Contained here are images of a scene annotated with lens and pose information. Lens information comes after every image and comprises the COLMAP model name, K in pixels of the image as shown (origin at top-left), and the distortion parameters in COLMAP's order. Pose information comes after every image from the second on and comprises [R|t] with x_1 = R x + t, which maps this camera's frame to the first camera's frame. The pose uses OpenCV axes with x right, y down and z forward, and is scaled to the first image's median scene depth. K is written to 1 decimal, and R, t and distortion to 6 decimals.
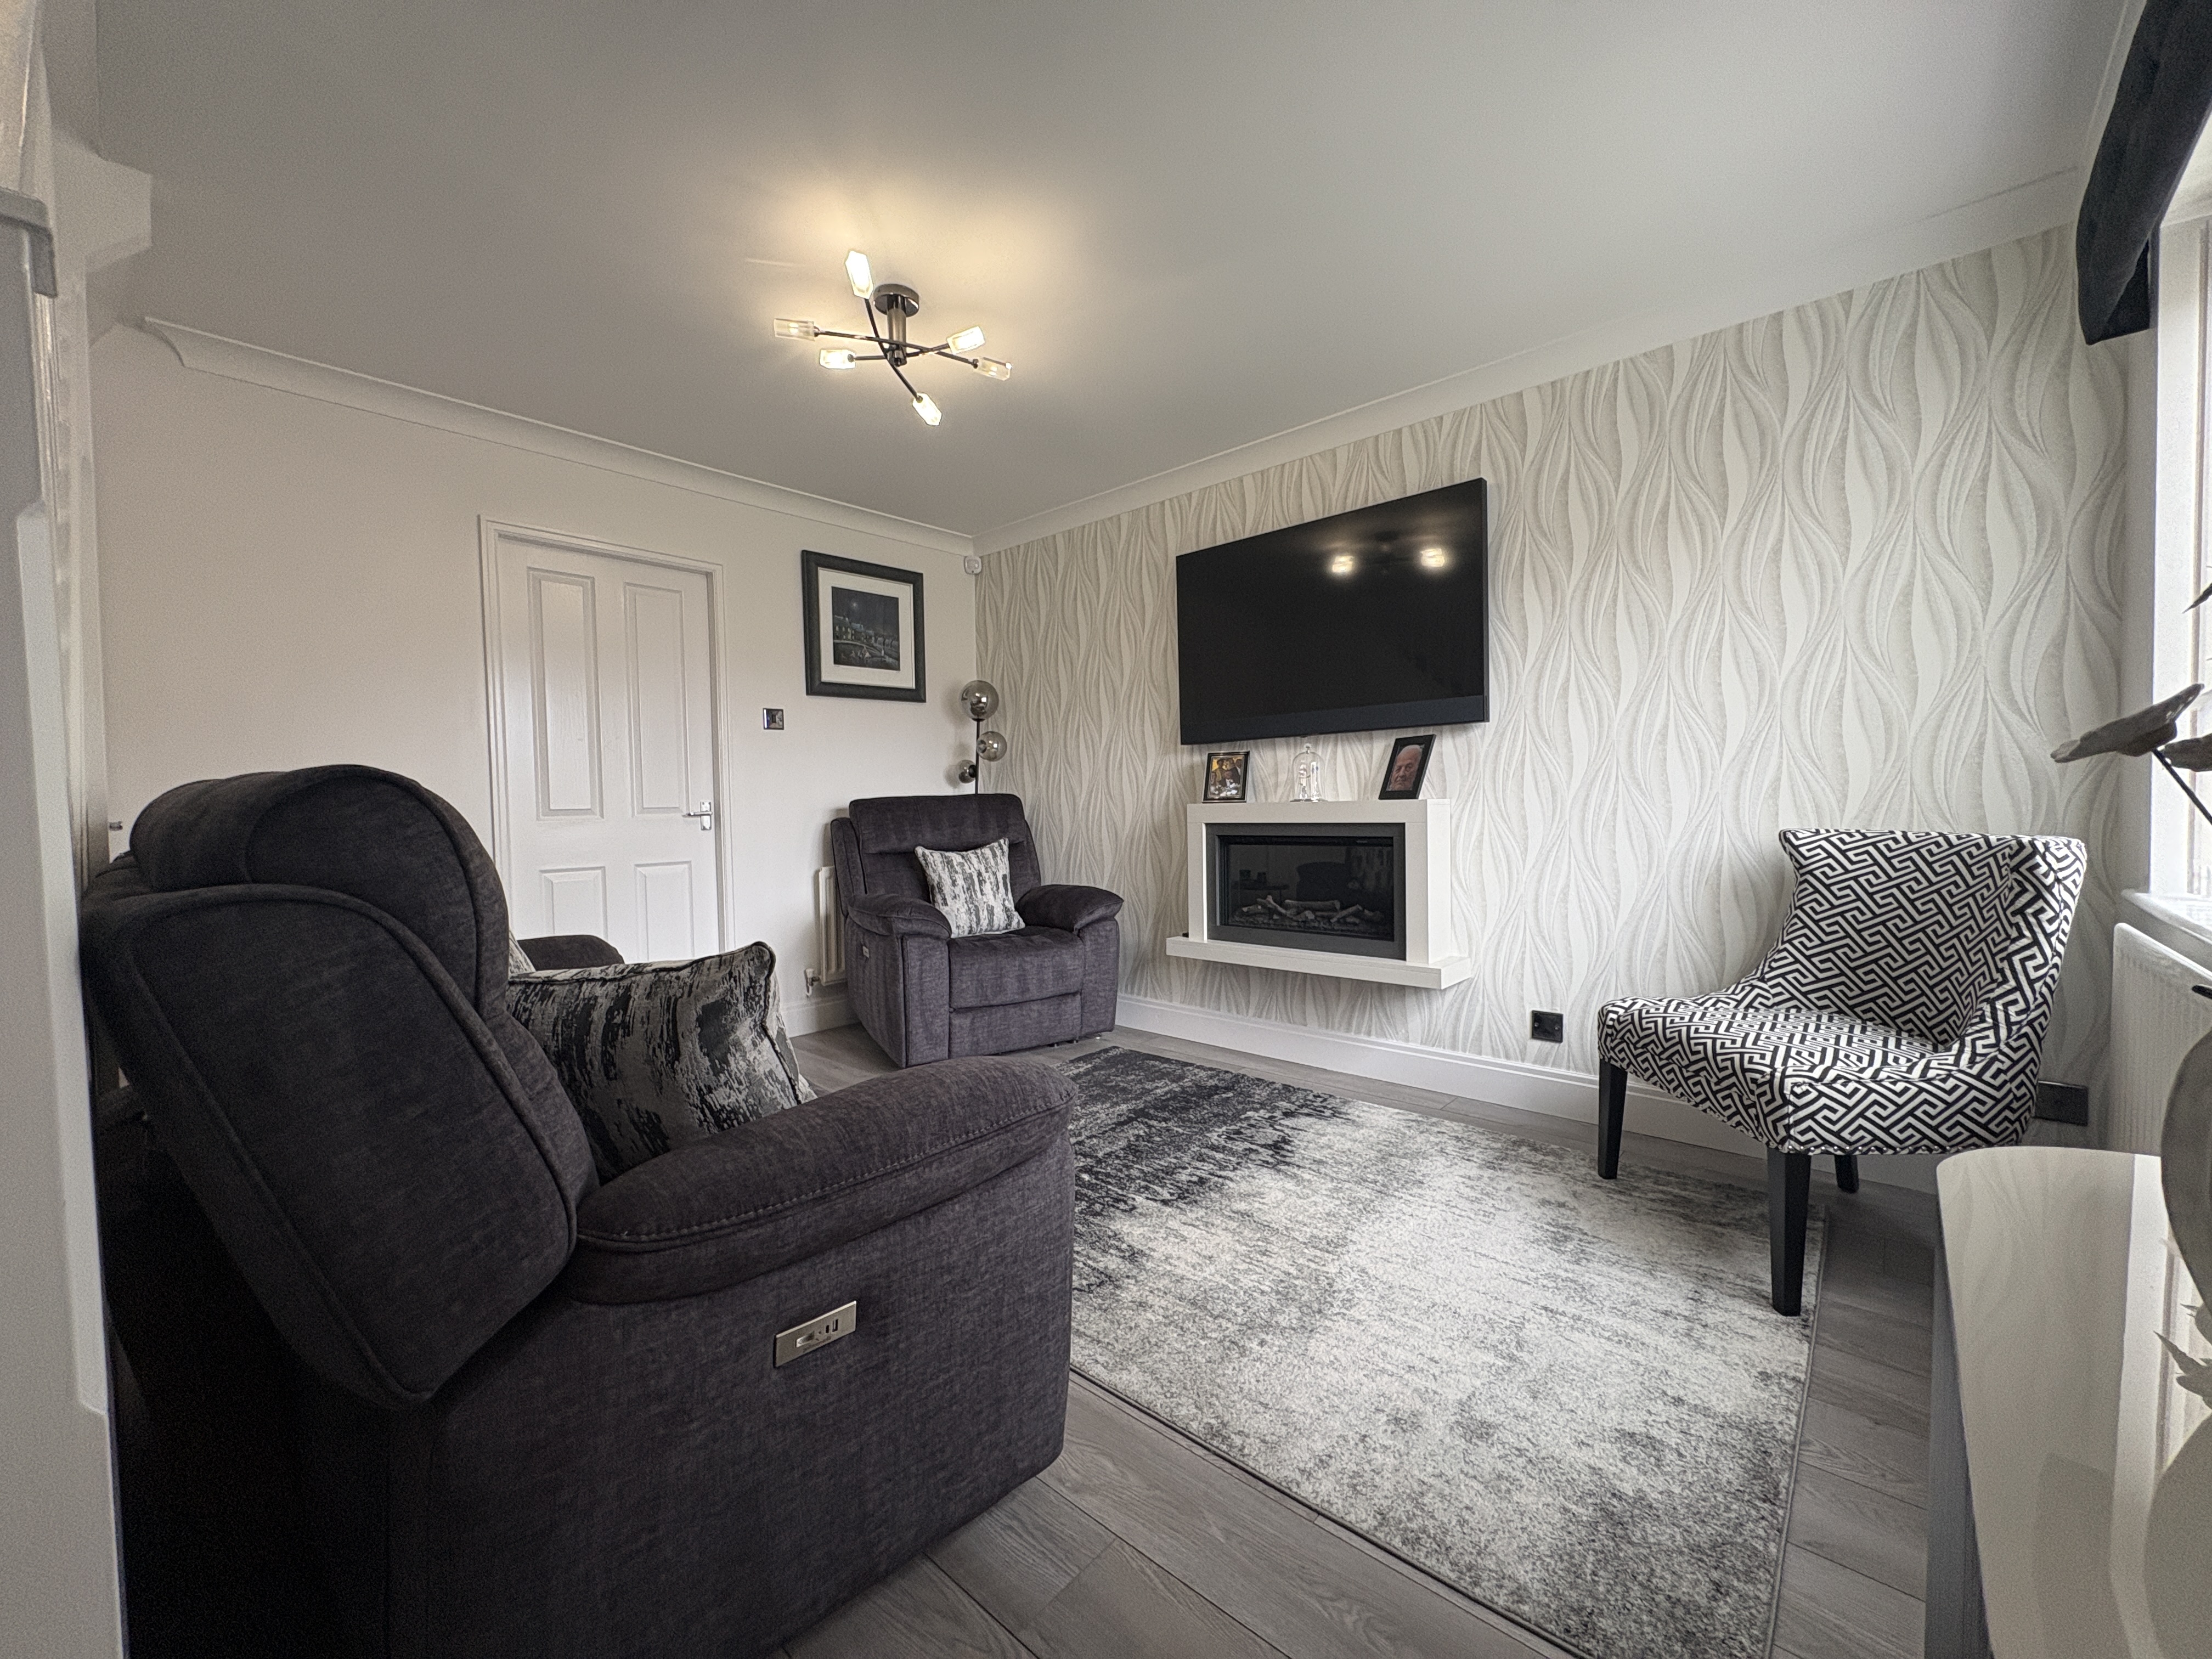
lens RADIAL K [[884.1, 0, 1106.4], [0, 884.1, 824.2], [0, 0, 1]] dist [0.002877, 0.000719]
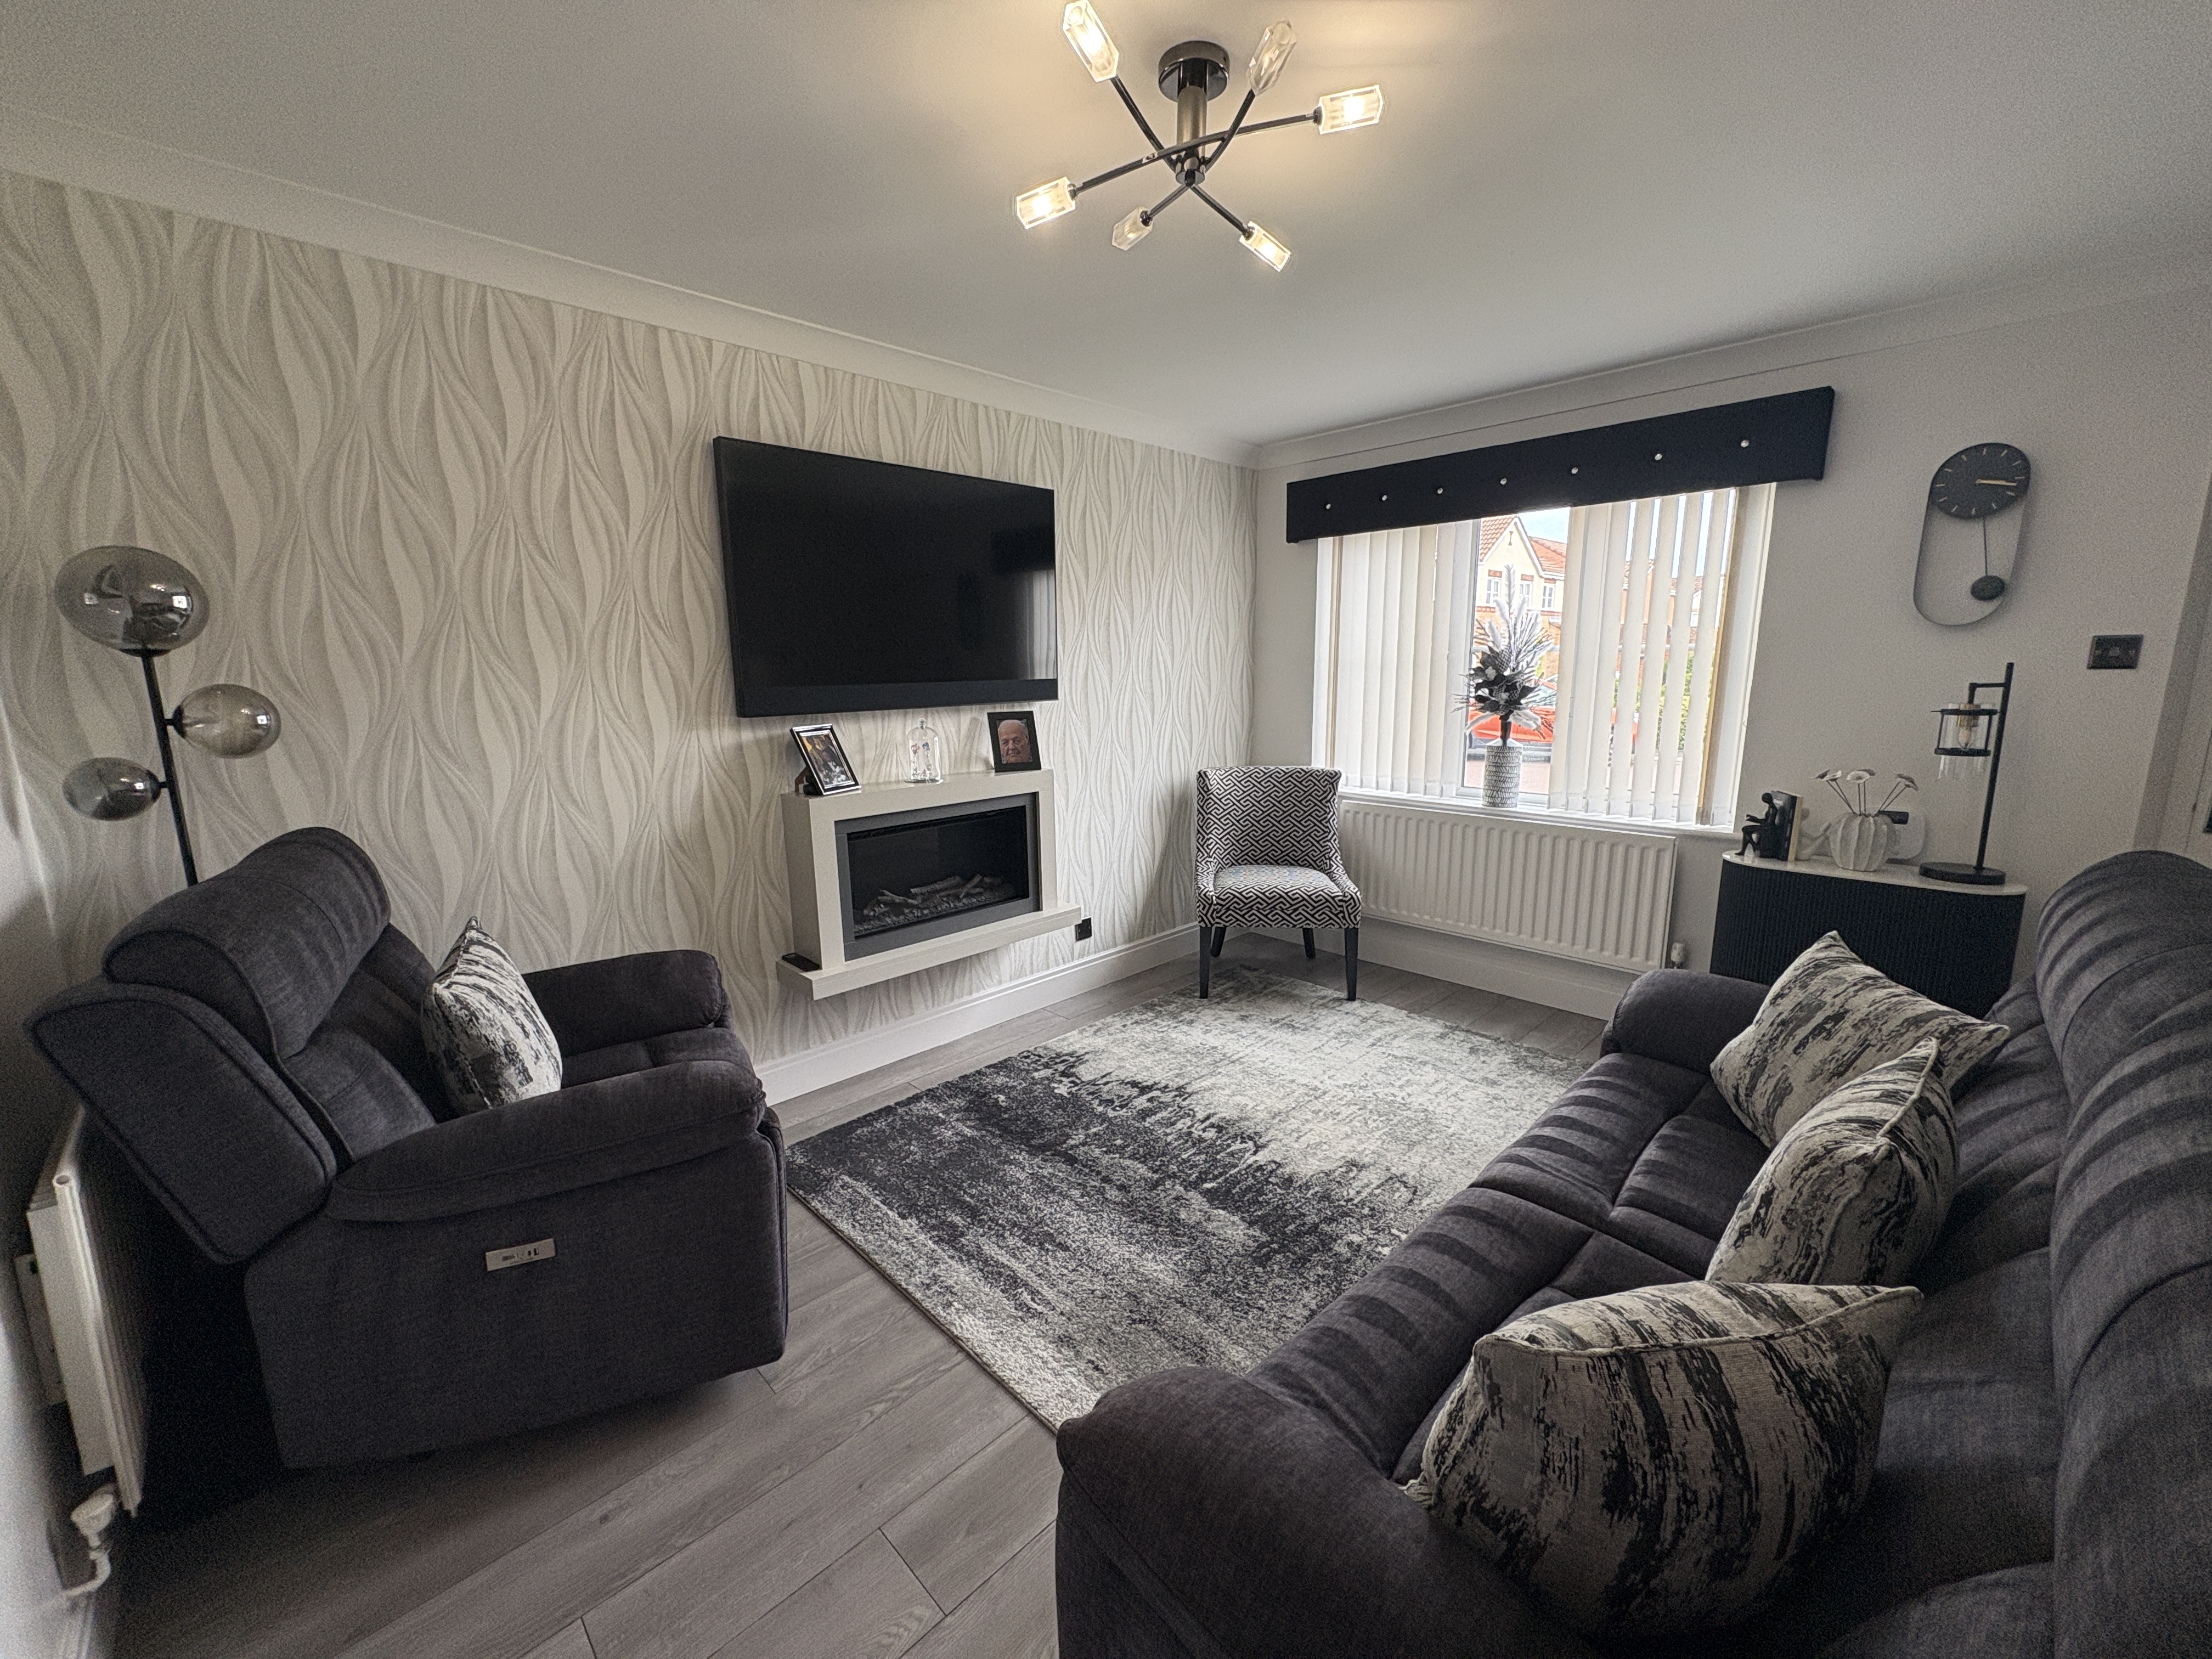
lens RADIAL K [[884.1, 0, 1104.5], [0, 884.1, 826.8], [0, 0, 1]] dist [0.002877, 0.000719]
pose [[0.068521, -0.164271, 0.984032, -0.736915], [0.037819, 0.986069, 0.161978, -0.130279], [-0.996933, 0.026116, 0.073779, 0.802039]]
